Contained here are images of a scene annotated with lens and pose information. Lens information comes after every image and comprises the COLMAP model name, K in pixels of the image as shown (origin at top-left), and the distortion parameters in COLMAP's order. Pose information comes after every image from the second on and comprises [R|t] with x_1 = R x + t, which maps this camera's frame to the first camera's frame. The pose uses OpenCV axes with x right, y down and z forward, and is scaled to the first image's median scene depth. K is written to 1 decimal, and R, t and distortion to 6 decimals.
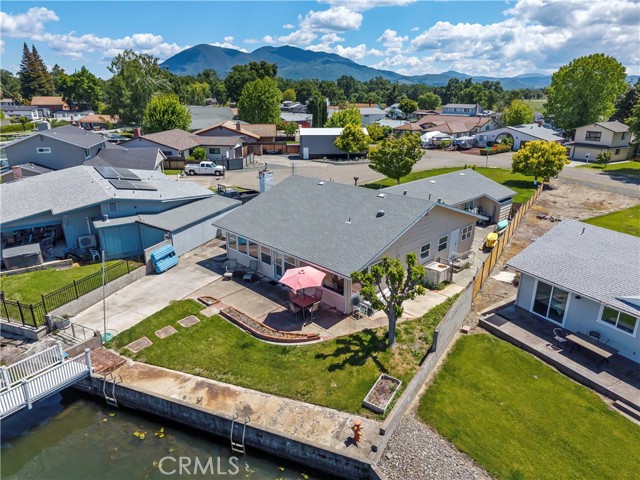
lens RADIAL K [[426.9, 0, 319.9], [0, 426.9, 241.4], [0, 0, 1]] dist [0.023679, -0.020589]
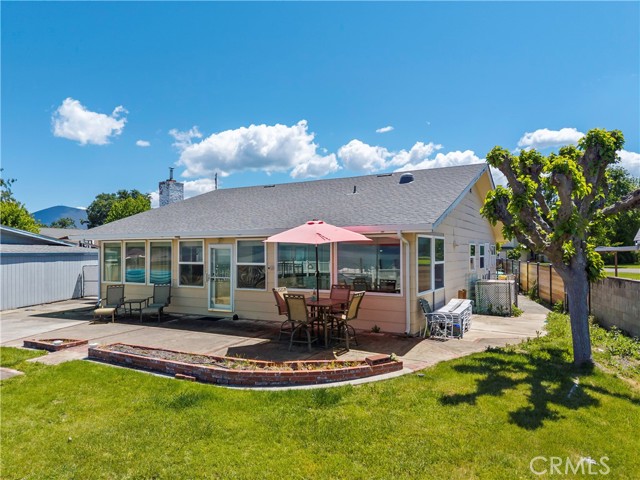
lens RADIAL K [[448.9, 0, 313.6], [0, 448.9, 243.1], [0, 0, 1]] dist [0.003032, -0.003197]
pose [[0.963383, 0.004842, 0.268084, -0.149839], [0.087841, 0.938959, -0.332625, 0.217959], [-0.253331, 0.343994, 0.904153, 0.564470]]
